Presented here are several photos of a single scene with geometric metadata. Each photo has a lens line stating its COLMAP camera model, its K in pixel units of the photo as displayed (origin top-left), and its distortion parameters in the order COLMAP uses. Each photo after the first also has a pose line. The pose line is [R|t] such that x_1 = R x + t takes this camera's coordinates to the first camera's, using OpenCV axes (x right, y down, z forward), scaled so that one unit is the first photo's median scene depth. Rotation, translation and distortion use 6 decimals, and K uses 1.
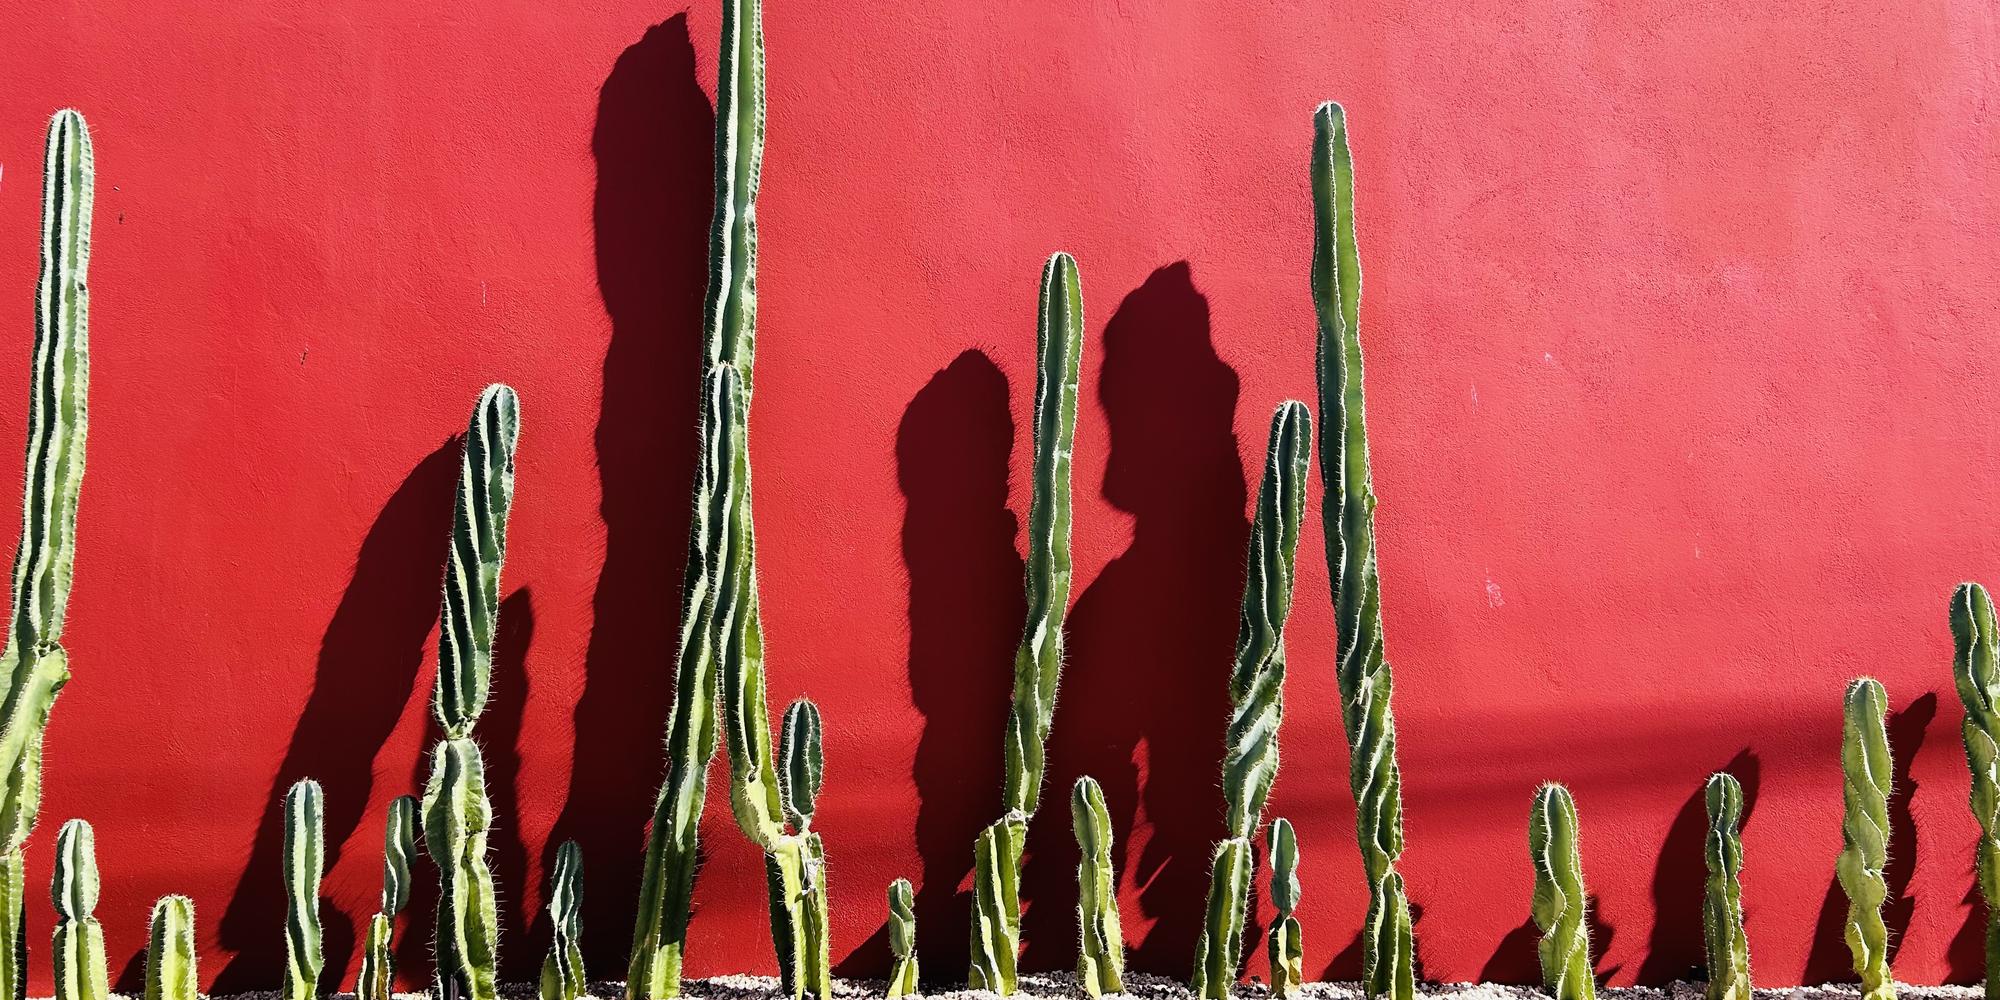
lens RADIAL K [[1470.8, 0, 988.4], [0, 1470.8, 501.1], [0, 0, 1]] dist [0.014436, -0.024127]
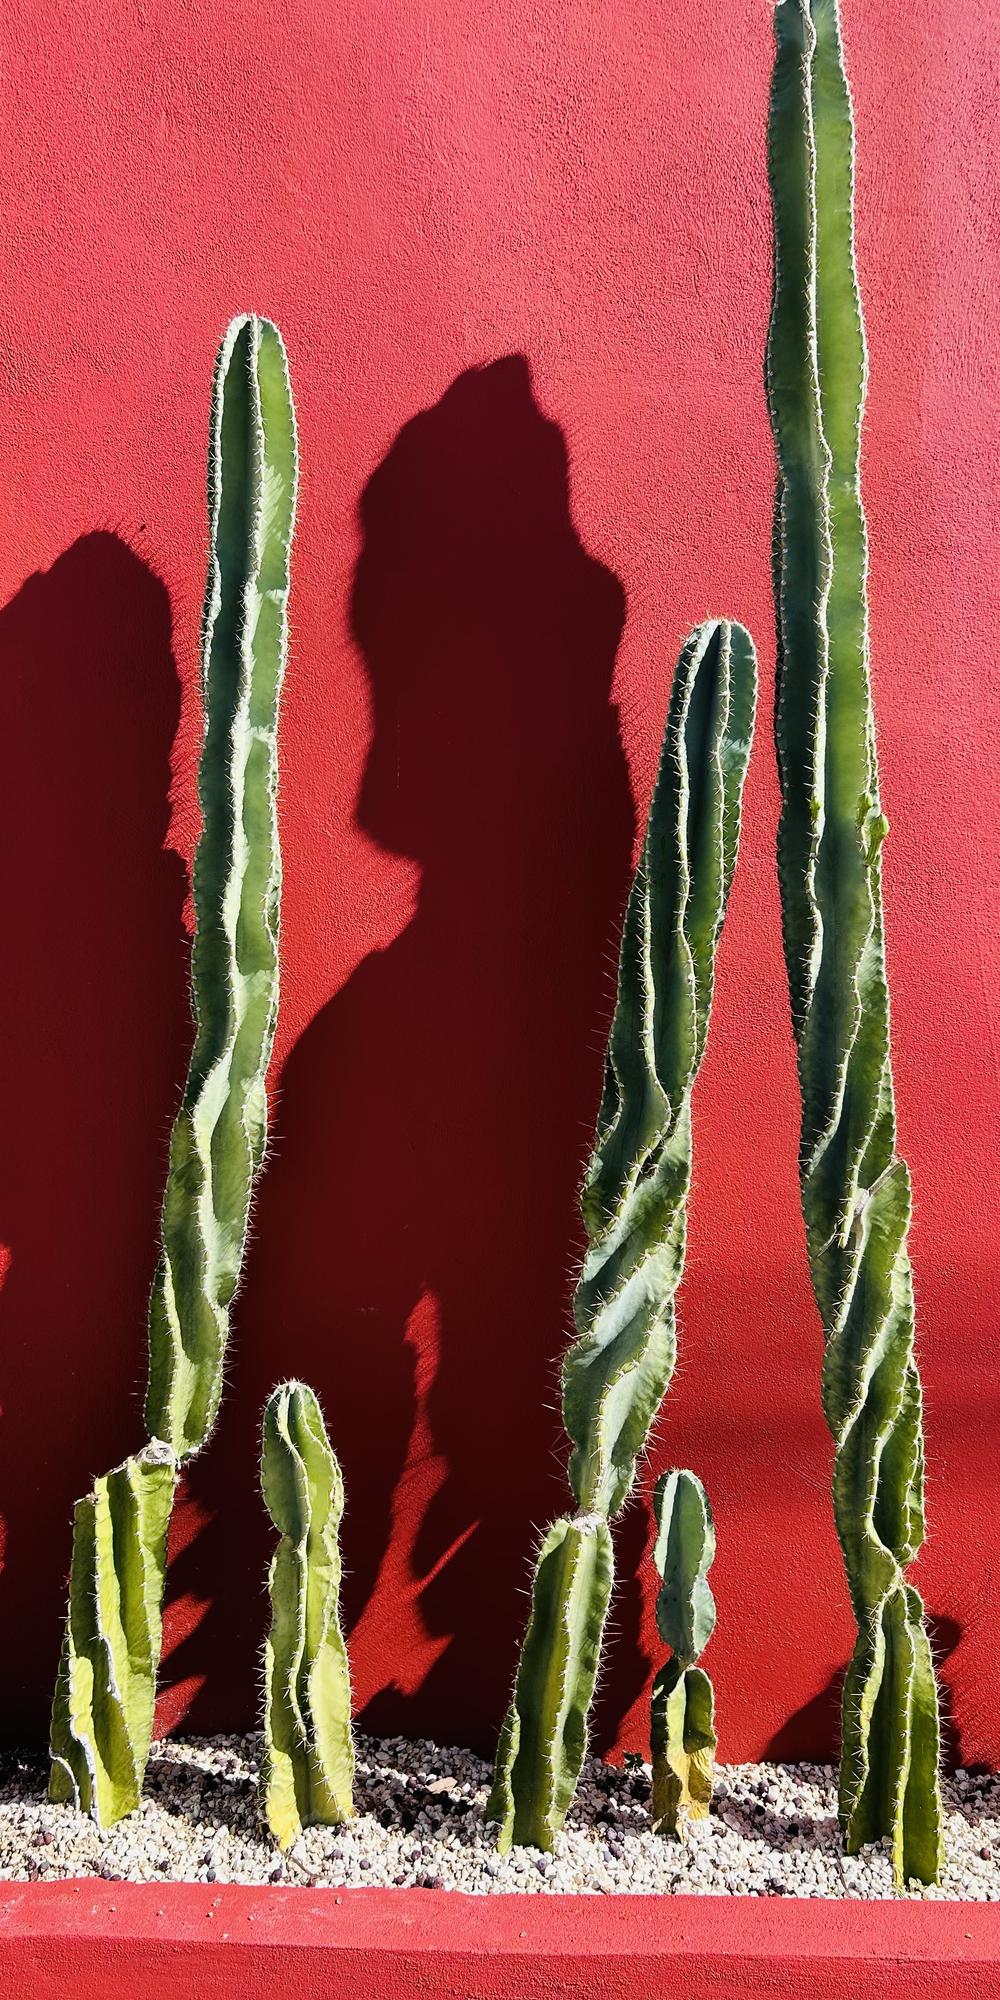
lens RADIAL K [[1470.8, 0, 512.9], [0, 1470.8, 1004.6], [0, 0, 1]] dist [0.014436, -0.024127]
pose [[0.999878, 0.008068, -0.013349, 0.147048], [-0.007247, 0.998142, 0.060498, 0.029183], [0.013812, -0.060394, 0.998079, 0.510811]]
